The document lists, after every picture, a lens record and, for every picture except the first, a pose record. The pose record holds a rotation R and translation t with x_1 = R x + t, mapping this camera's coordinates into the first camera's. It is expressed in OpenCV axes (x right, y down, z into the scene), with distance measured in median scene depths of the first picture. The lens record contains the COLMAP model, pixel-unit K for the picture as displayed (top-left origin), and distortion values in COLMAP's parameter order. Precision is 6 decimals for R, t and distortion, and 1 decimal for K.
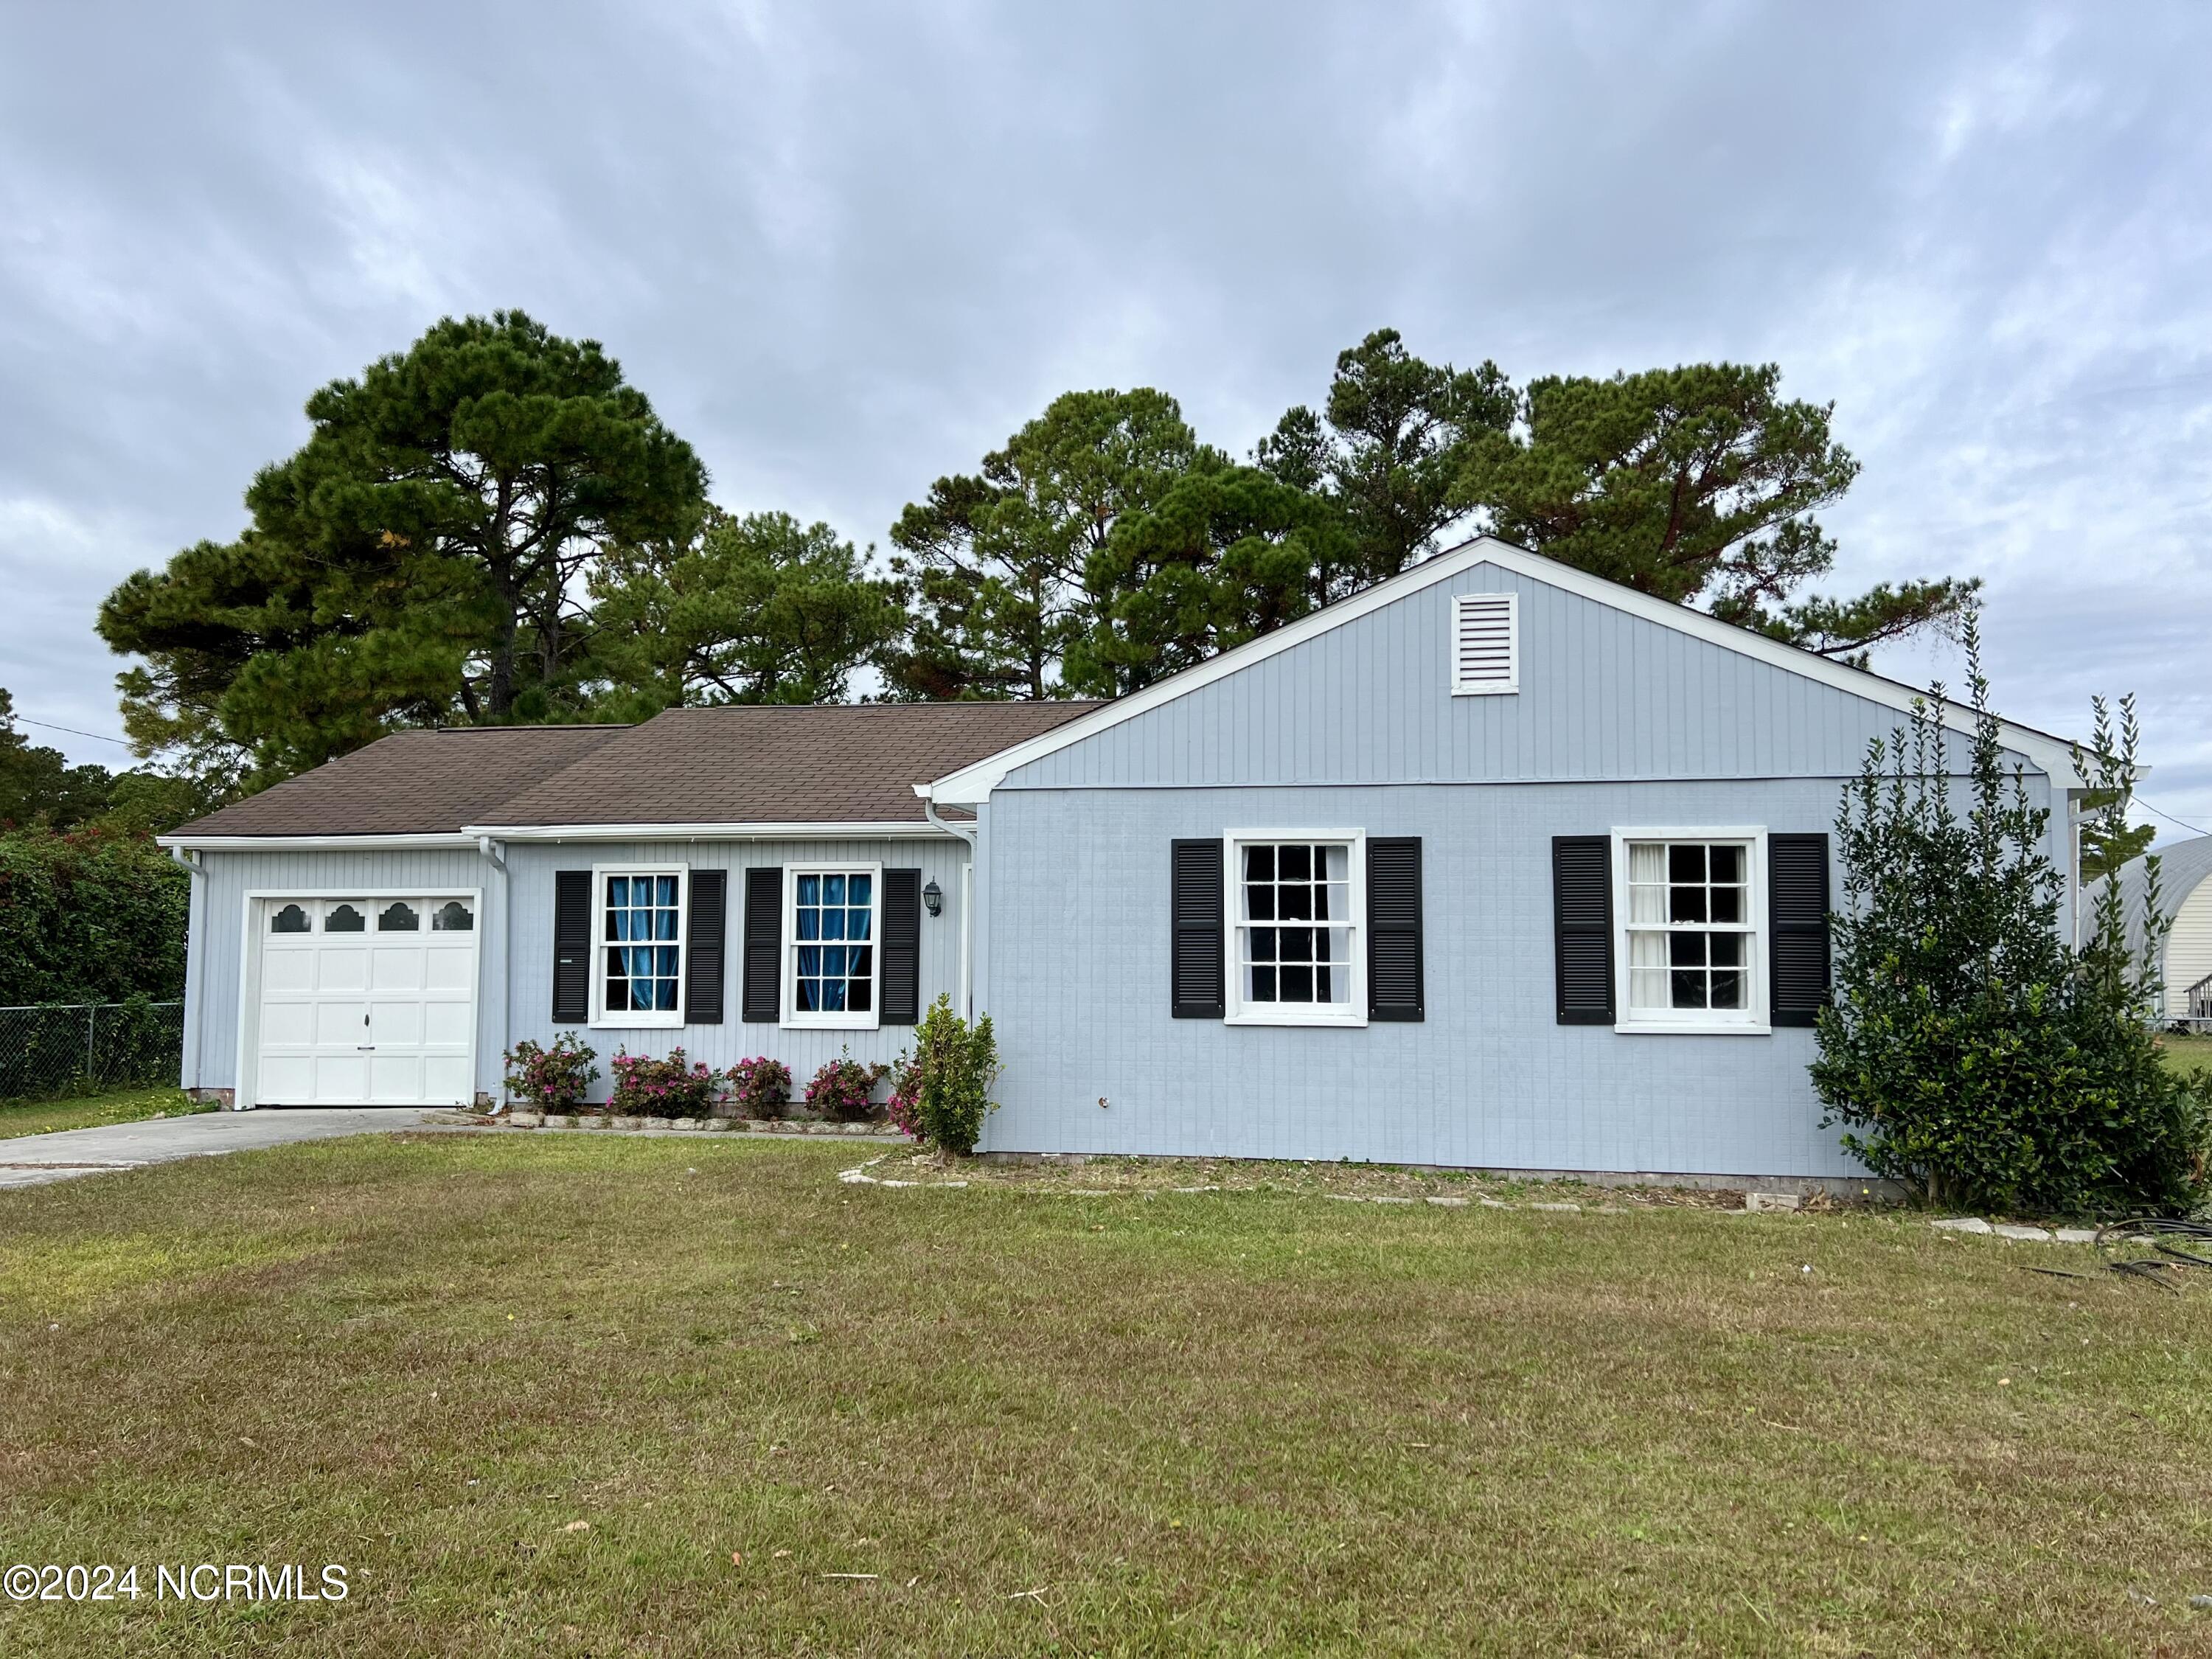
lens RADIAL K [[1641.9, 0, 1106.0], [0, 1641.9, 829.5], [0, 0, 1]] dist [0.079962, -0.087508]
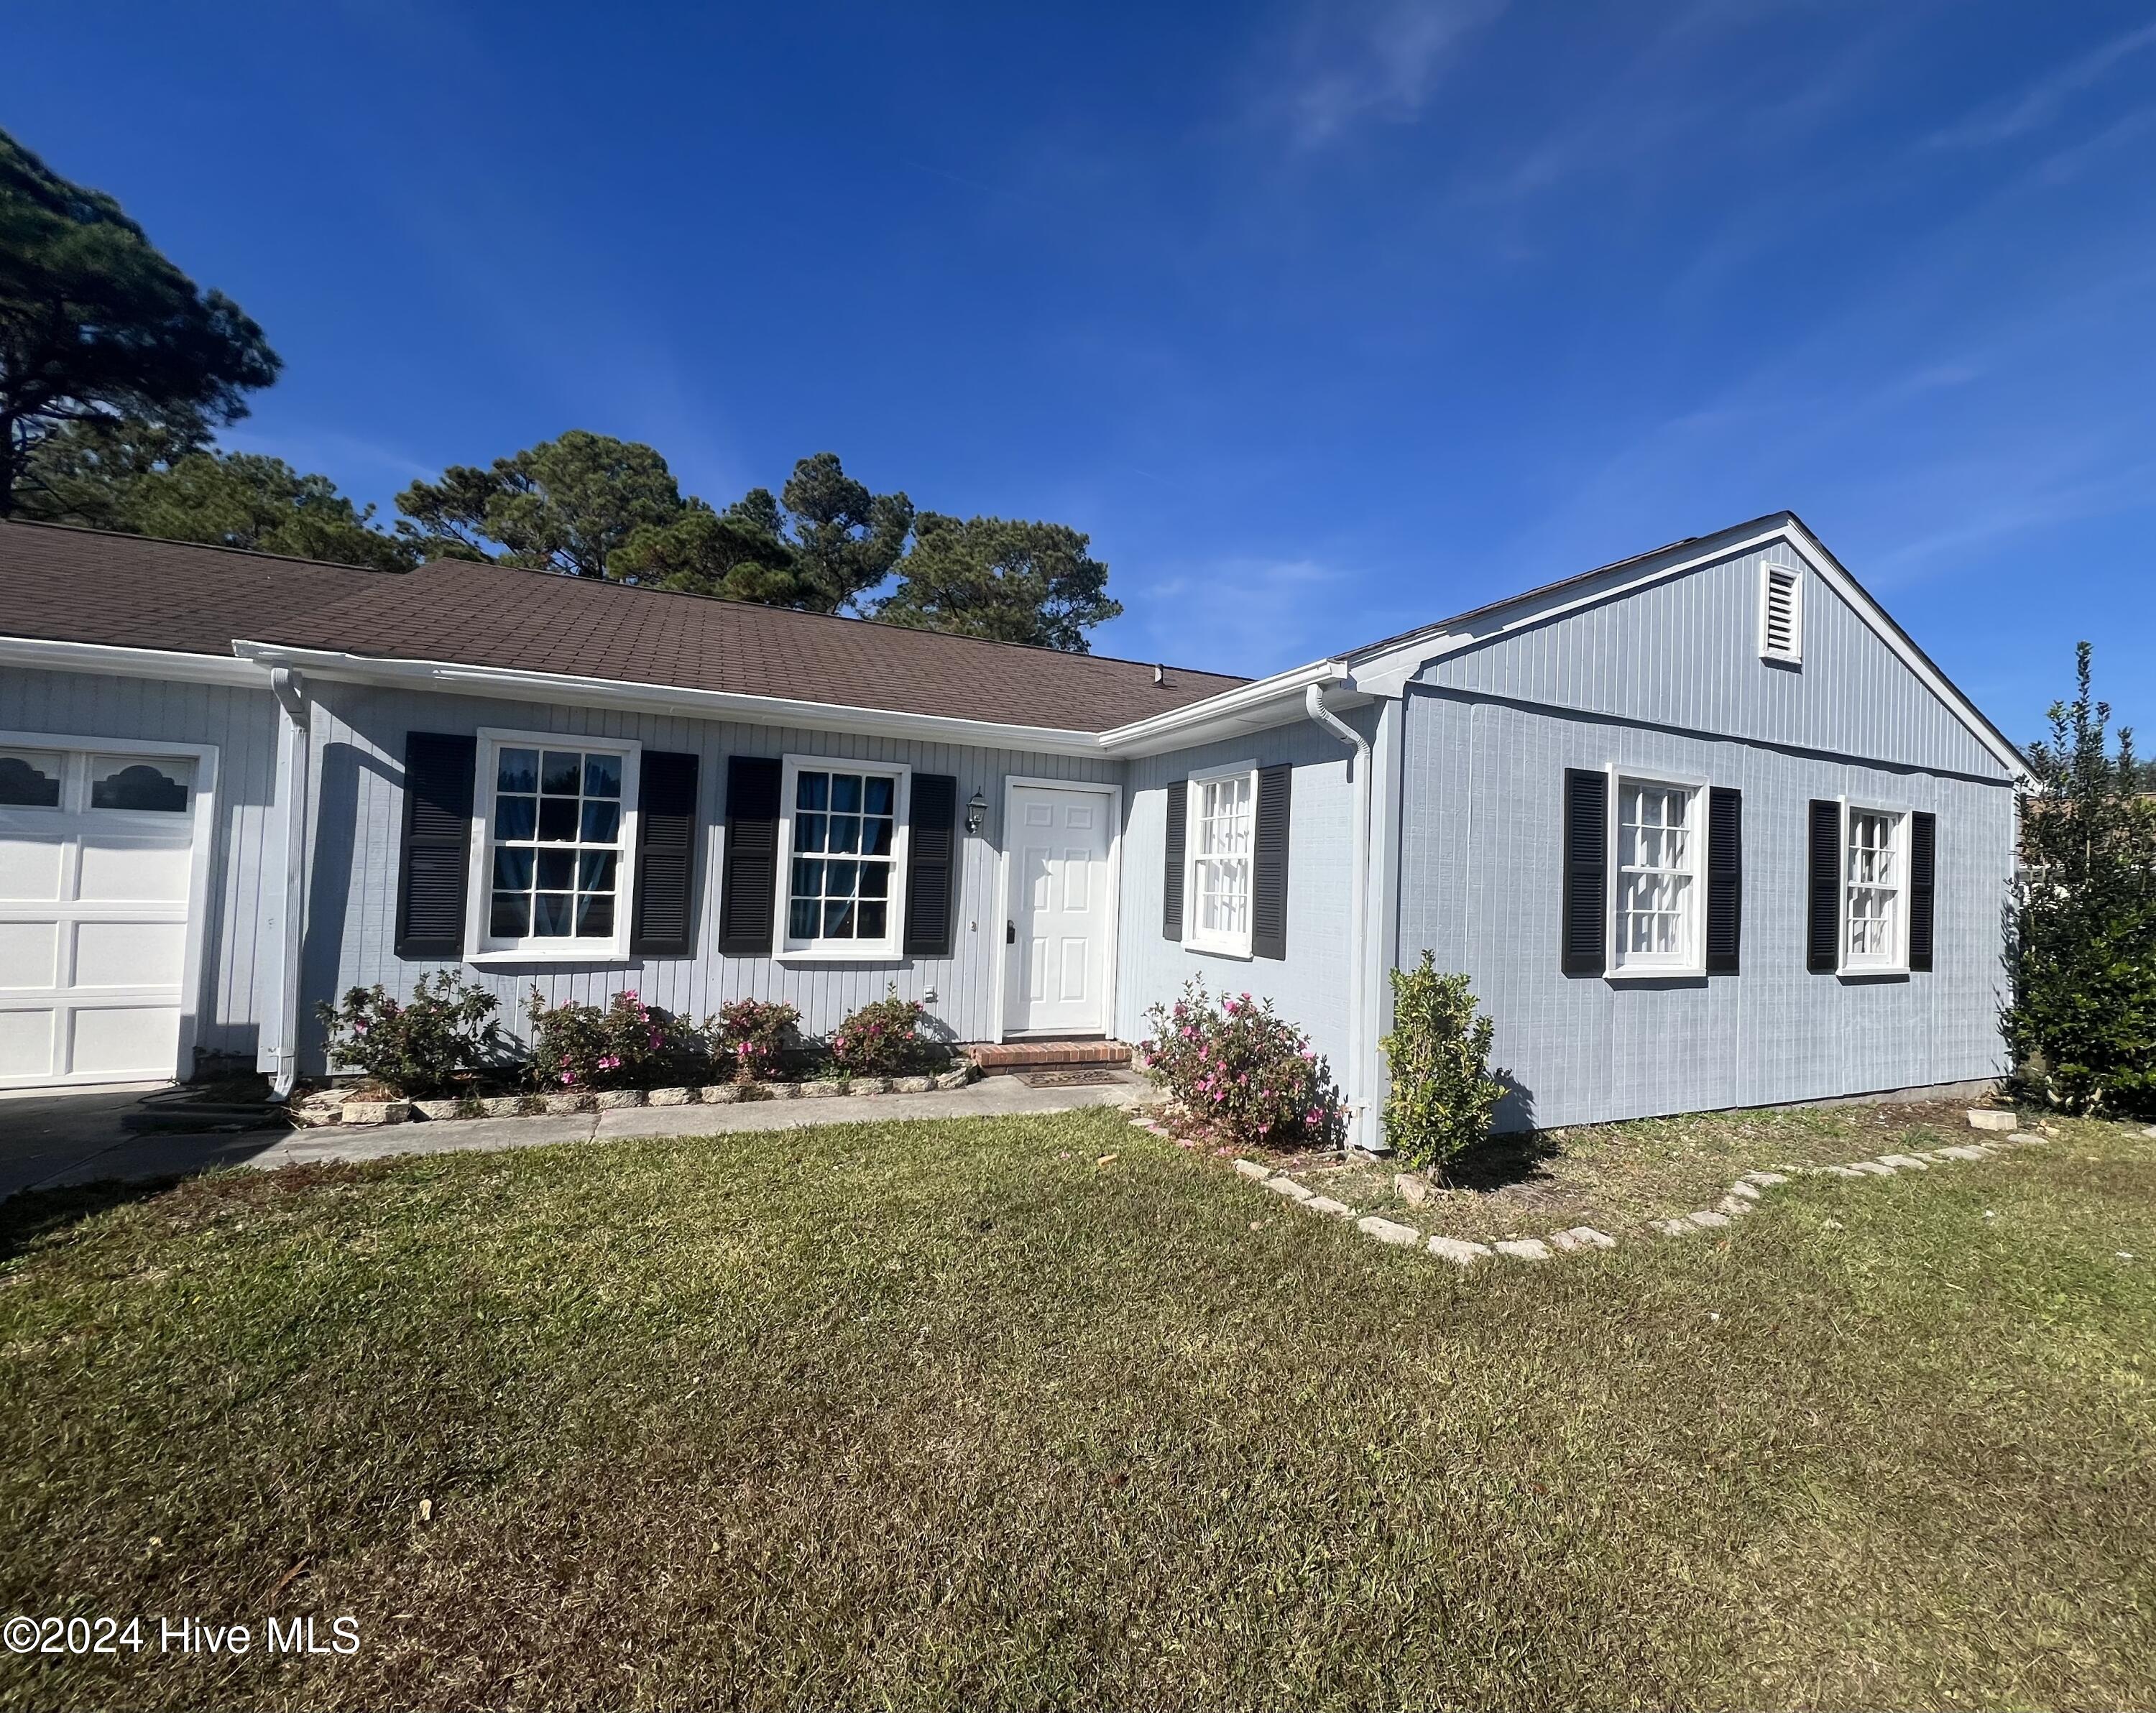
lens RADIAL K [[931.9, 0, 1136.4], [0, 931.9, 809.9], [0, 0, 1]] dist [-0.000721, 0.009270]
pose [[0.811871, 0.068272, 0.579831, -0.289436], [-0.078841, 0.996863, -0.006984, 0.032706], [-0.578489, -0.040045, 0.814707, 0.473153]]
